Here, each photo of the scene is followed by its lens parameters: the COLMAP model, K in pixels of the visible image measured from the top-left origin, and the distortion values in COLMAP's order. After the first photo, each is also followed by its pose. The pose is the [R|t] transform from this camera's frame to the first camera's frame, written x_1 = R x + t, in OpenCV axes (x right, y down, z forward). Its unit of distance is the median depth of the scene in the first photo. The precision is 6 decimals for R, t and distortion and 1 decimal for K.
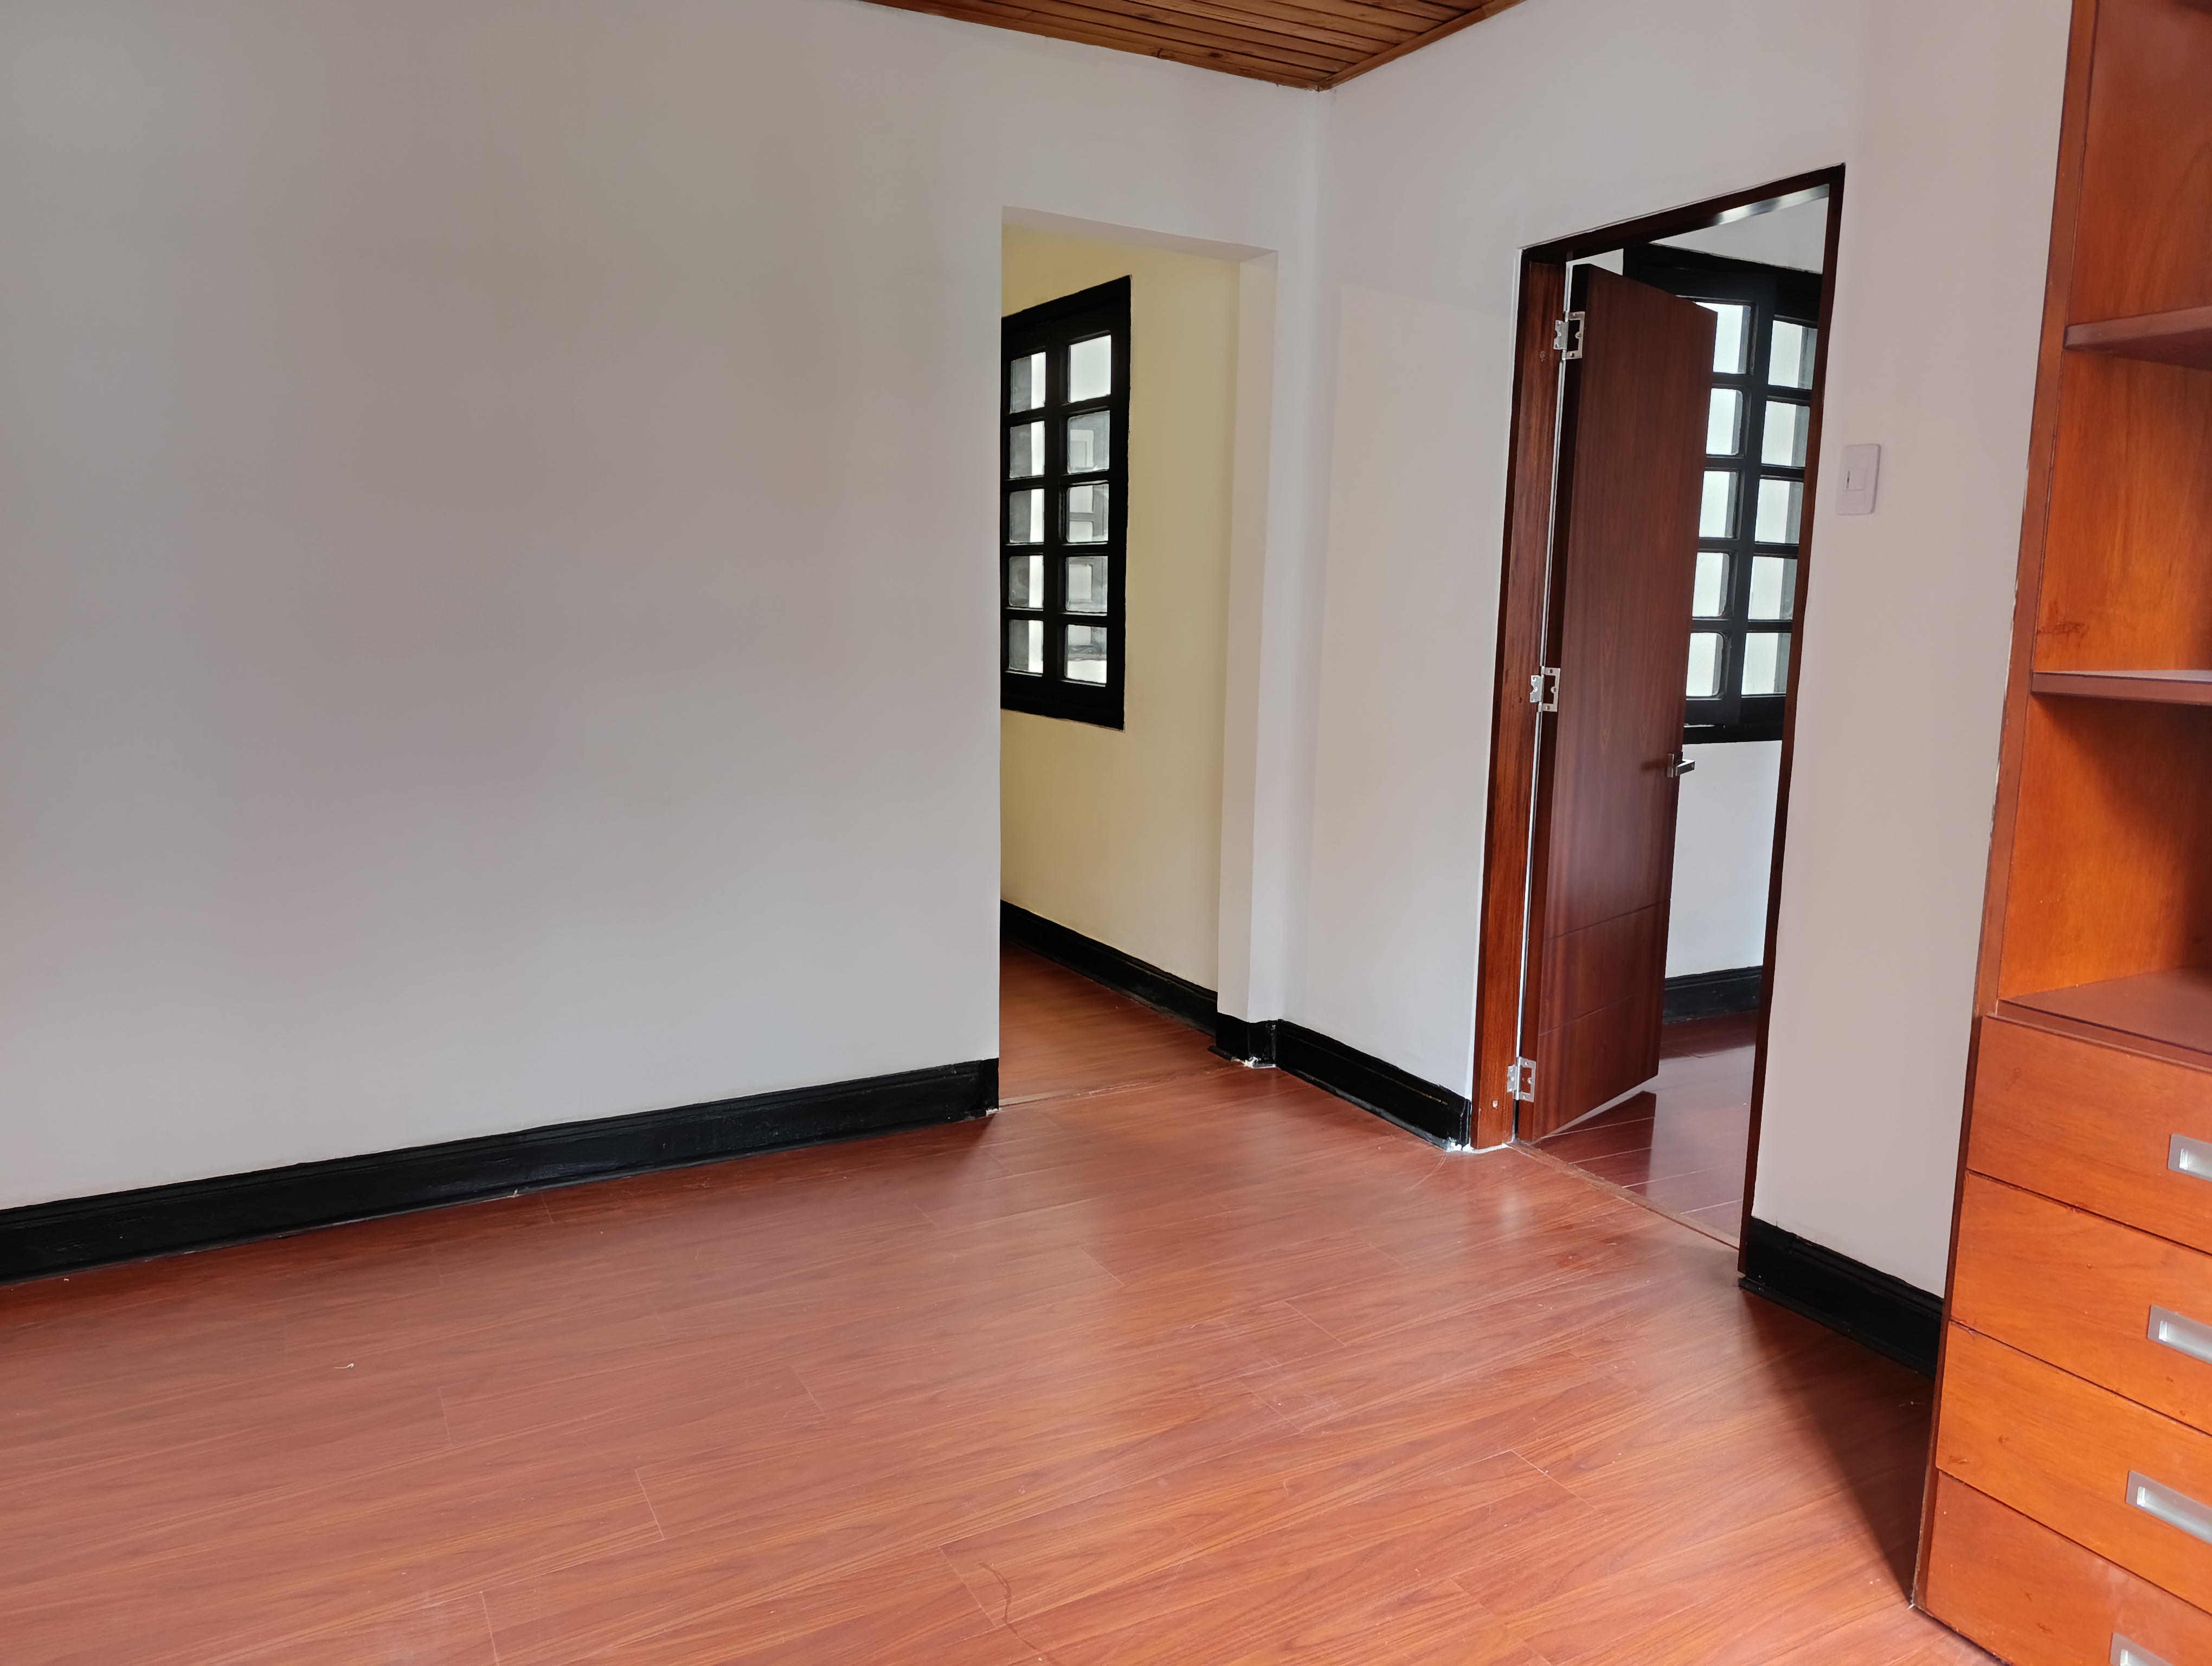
lens RADIAL K [[1502.4, 0, 1108.6], [0, 1502.4, 821.6], [0, 0, 1]] dist [0.033415, -0.041796]
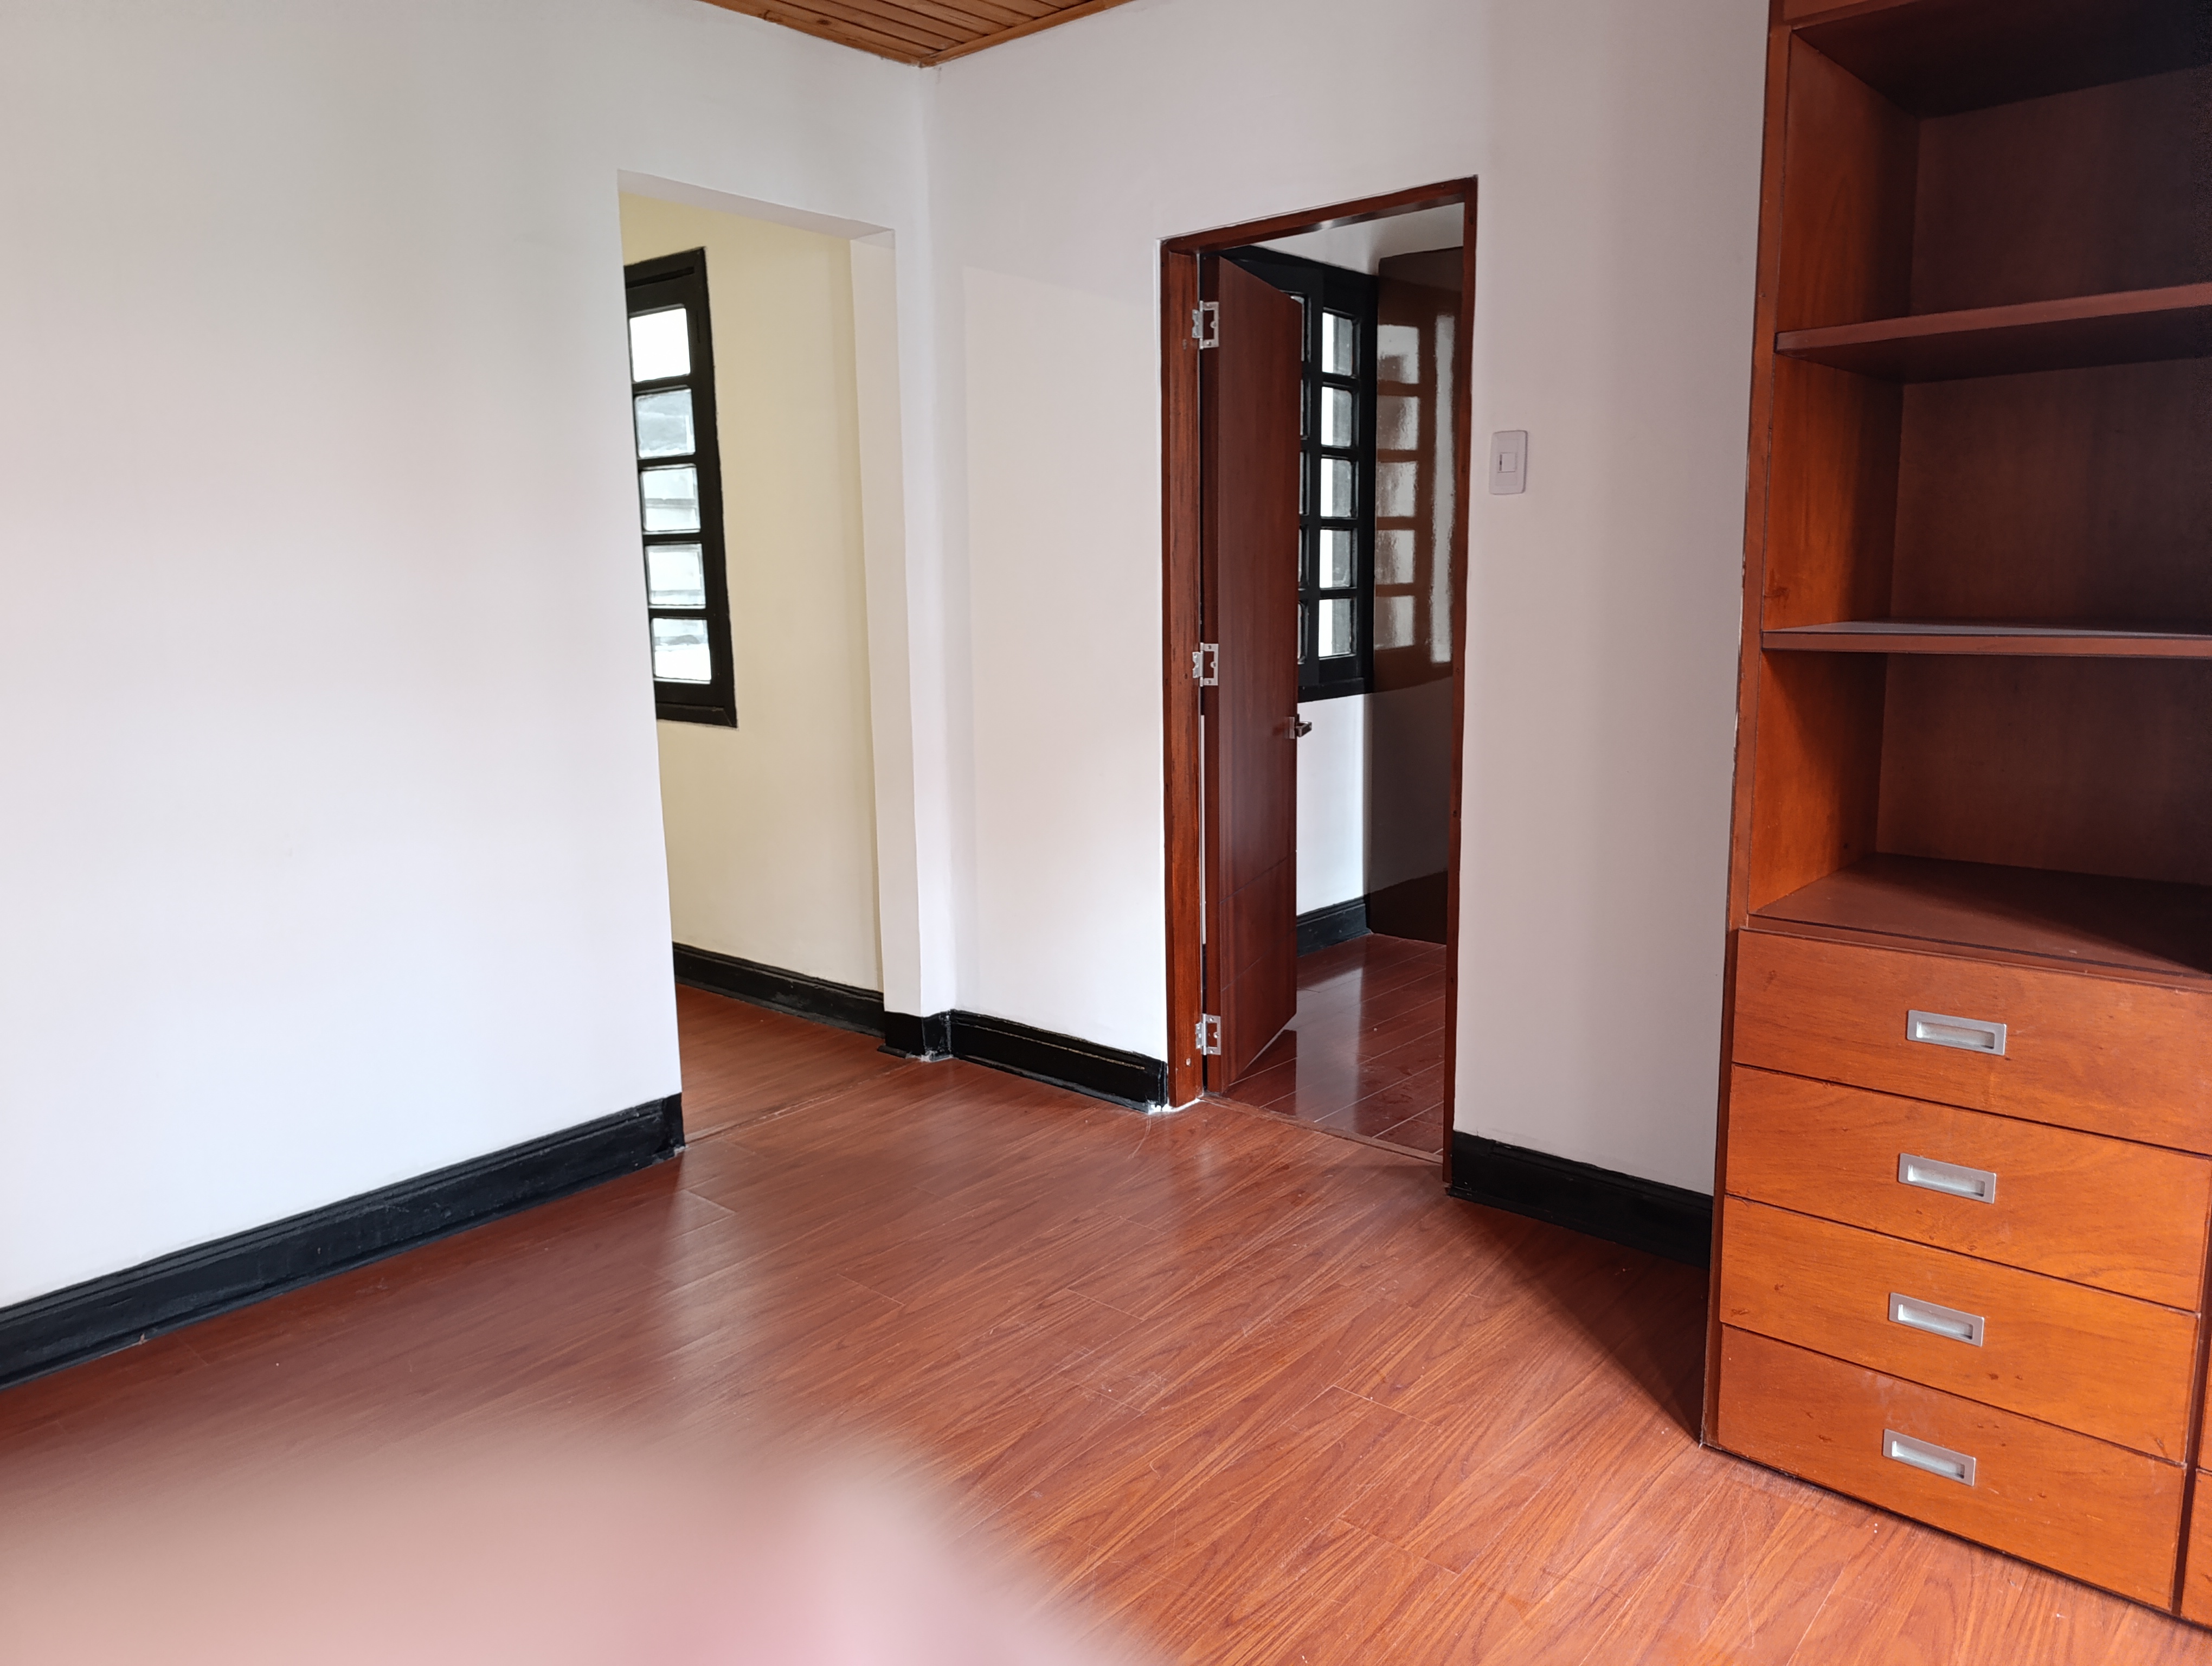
lens RADIAL K [[1502.3, 0, 1098.0], [0, 1502.3, 825.7], [0, 0, 1]] dist [0.055302, -0.089037]
pose [[0.939441, -0.092811, 0.329903, -0.163533], [0.086842, 0.995681, 0.032818, -0.020075], [-0.331524, -0.002182, 0.943444, 0.043056]]
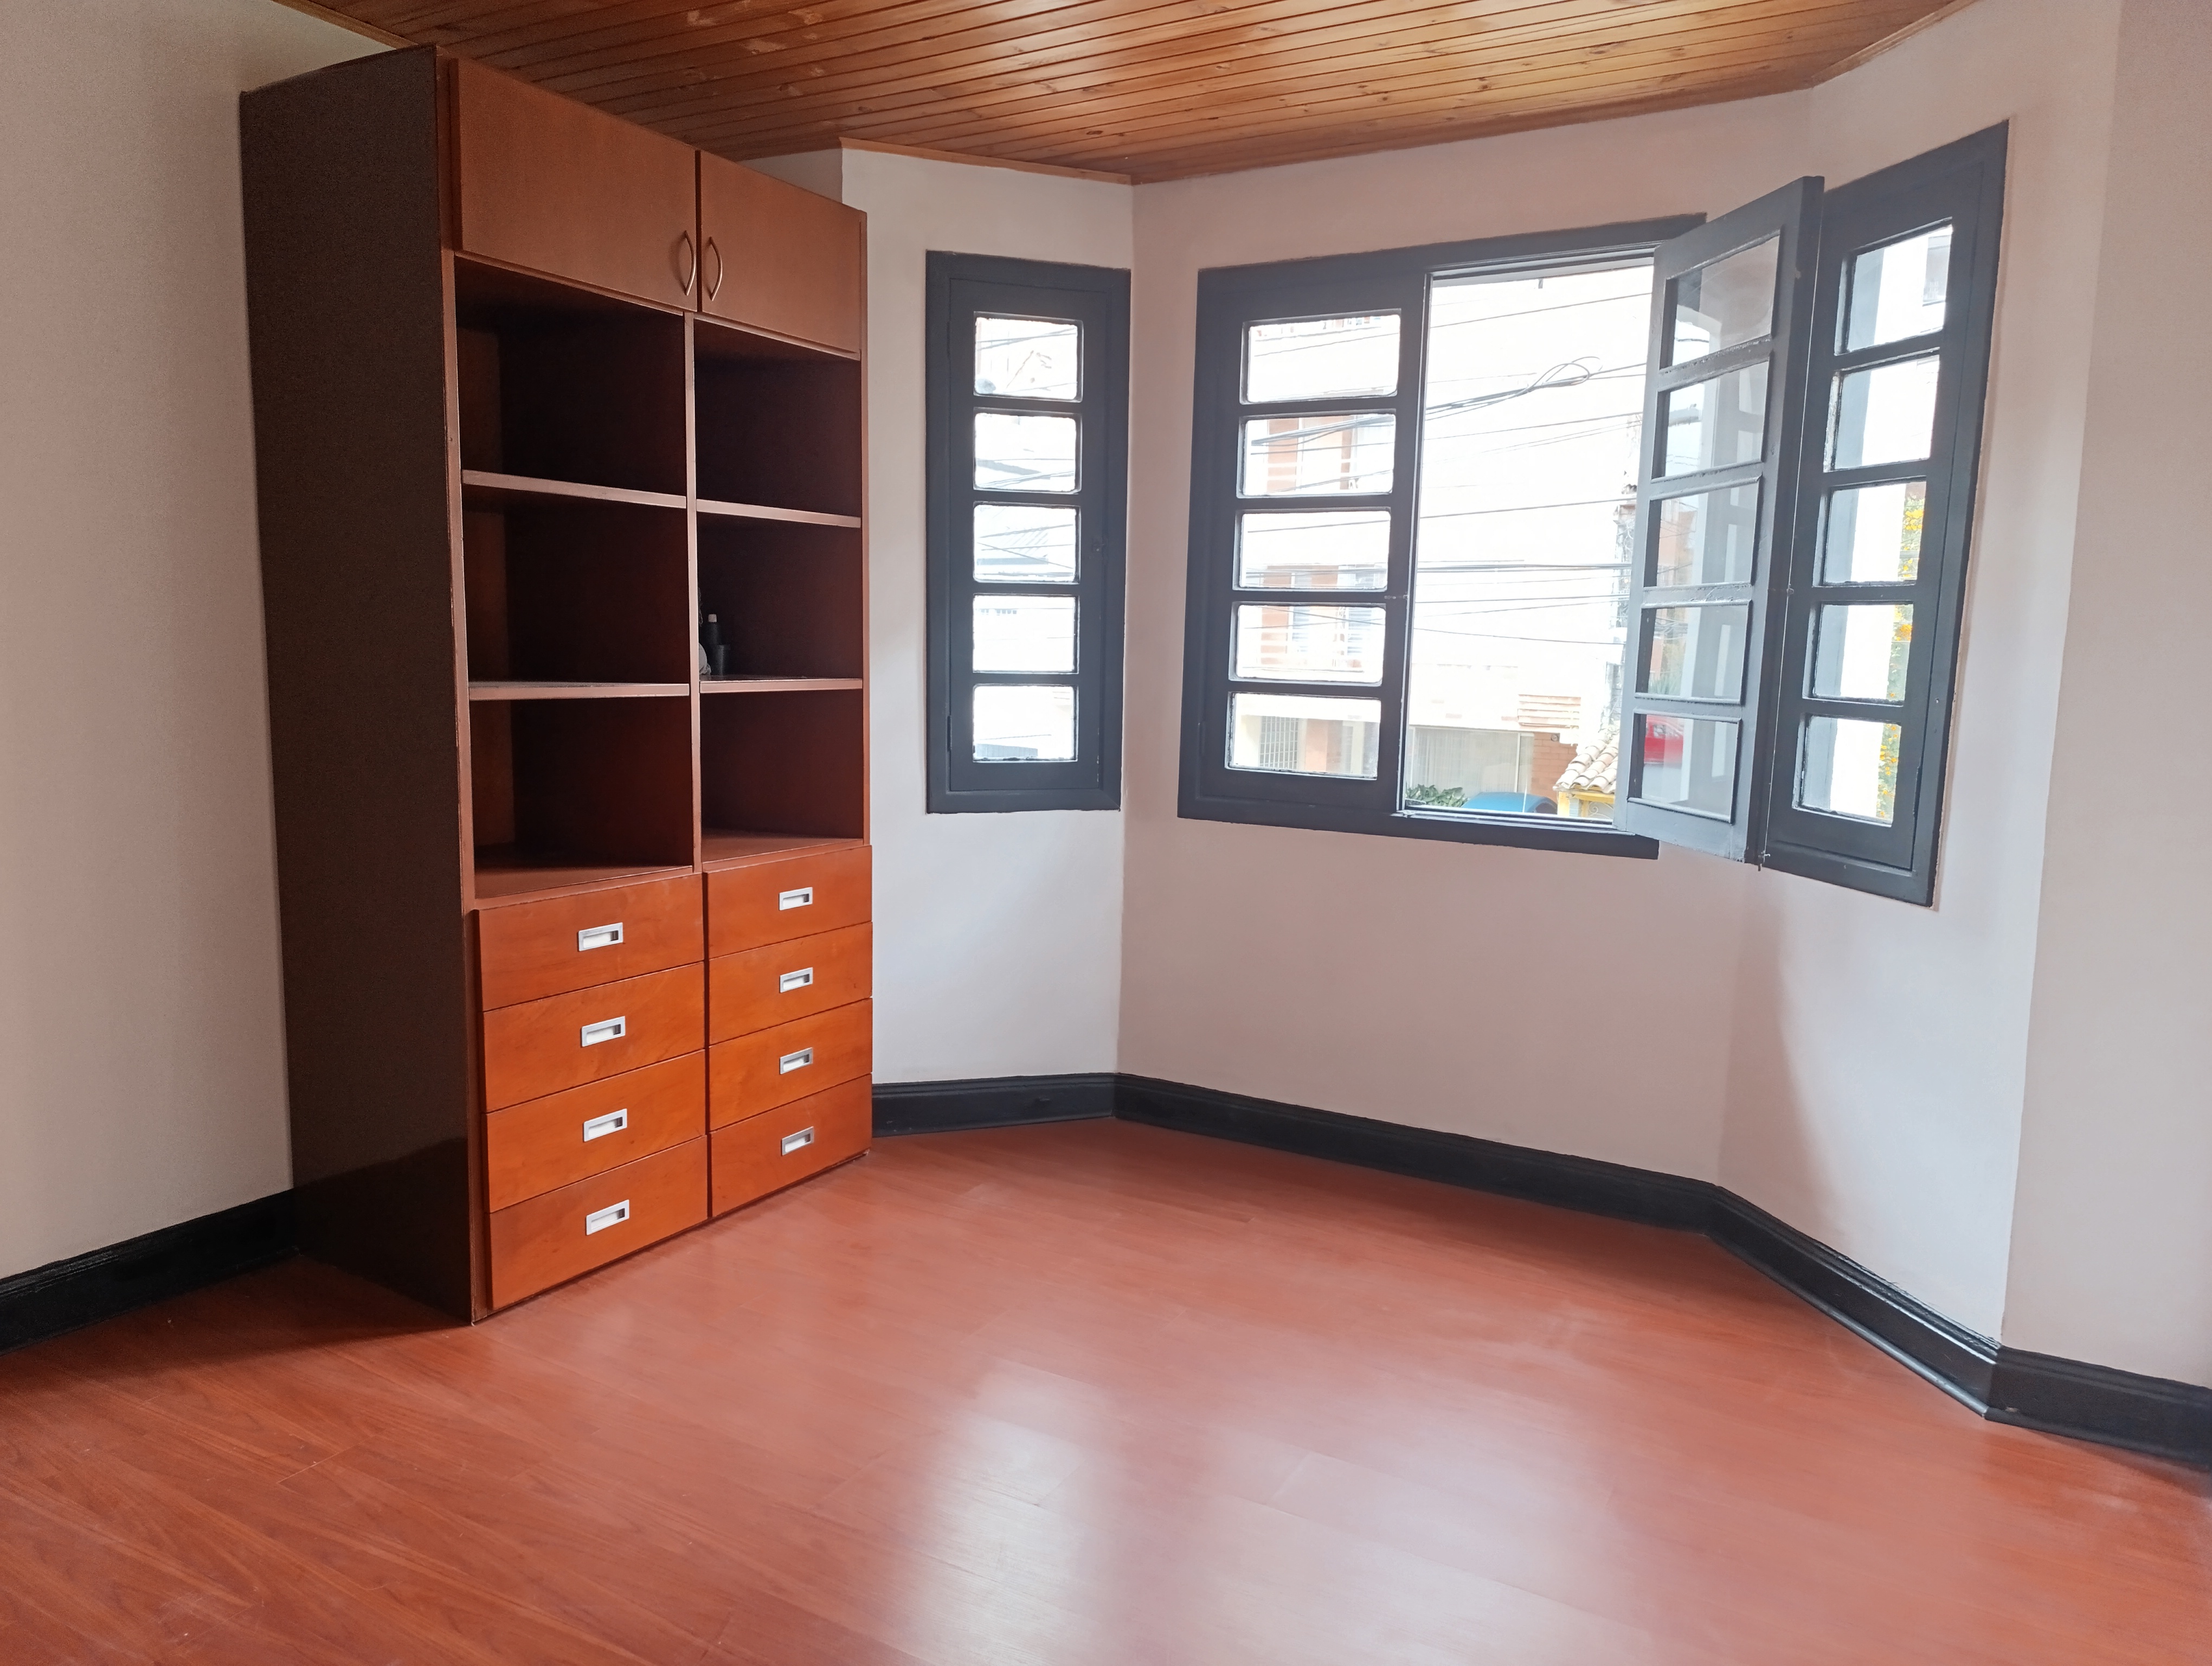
lens RADIAL K [[1502.4, 0, 1108.6], [0, 1502.4, 821.6], [0, 0, 1]] dist [0.033415, -0.041796]
pose [[-0.526398, -0.130942, 0.840095, -0.659864], [0.091918, 0.973515, 0.209333, -0.141559], [-0.845255, 0.187412, -0.500421, 0.768142]]
